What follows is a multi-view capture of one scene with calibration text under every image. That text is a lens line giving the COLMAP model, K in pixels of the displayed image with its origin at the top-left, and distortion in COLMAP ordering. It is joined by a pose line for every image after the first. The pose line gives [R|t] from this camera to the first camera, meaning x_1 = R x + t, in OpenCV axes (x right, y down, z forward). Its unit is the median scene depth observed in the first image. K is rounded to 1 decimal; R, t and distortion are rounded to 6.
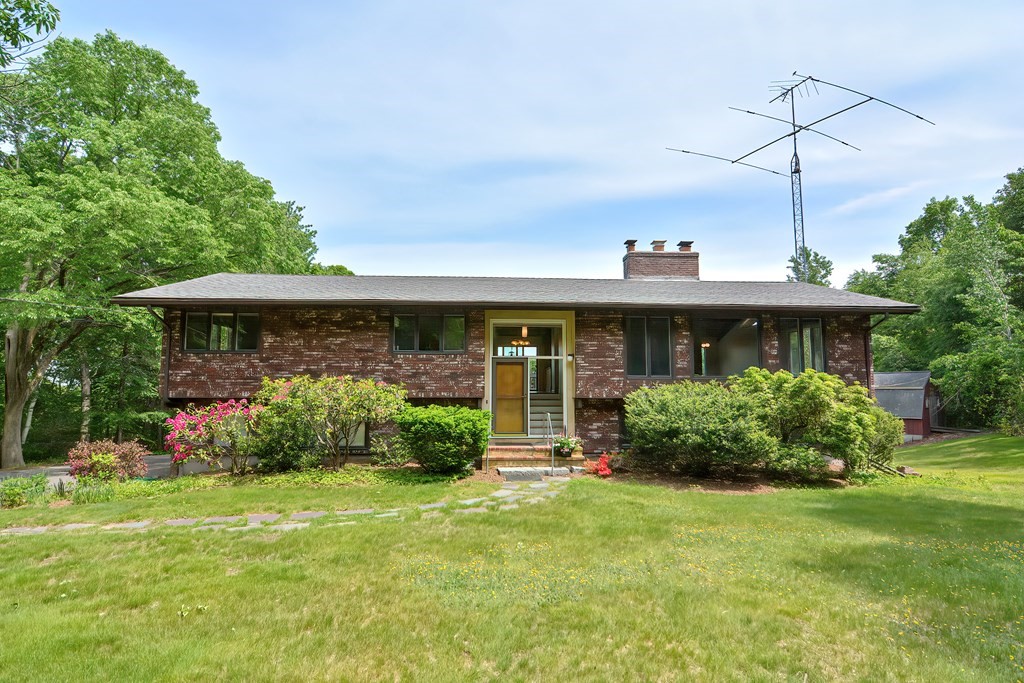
lens RADIAL K [[482.9, 0, 521.2], [0, 482.9, 346.8], [0, 0, 1]] dist [-0.002750, -0.011518]
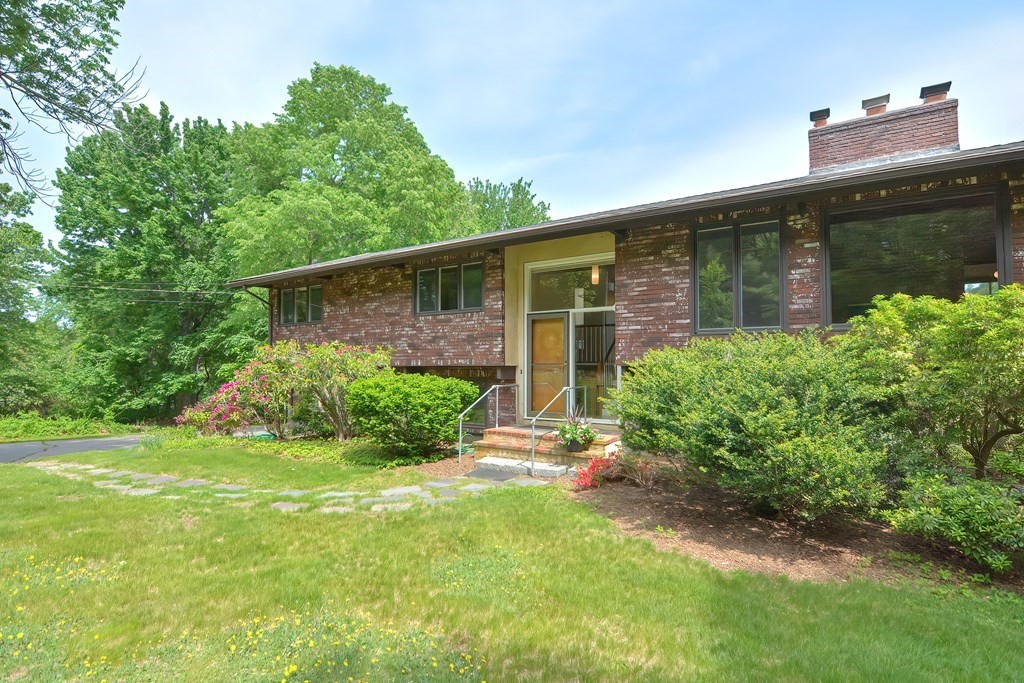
lens RADIAL K [[516.2, 0, 512.0], [0, 516.2, 341.5], [0, 0, 1]] dist [-0.001456, -0.018382]
pose [[0.799792, -0.031371, -0.599457, 0.430298], [0.057825, 0.998016, 0.024920, 0.046881], [0.597486, -0.054594, 0.800019, 0.350066]]
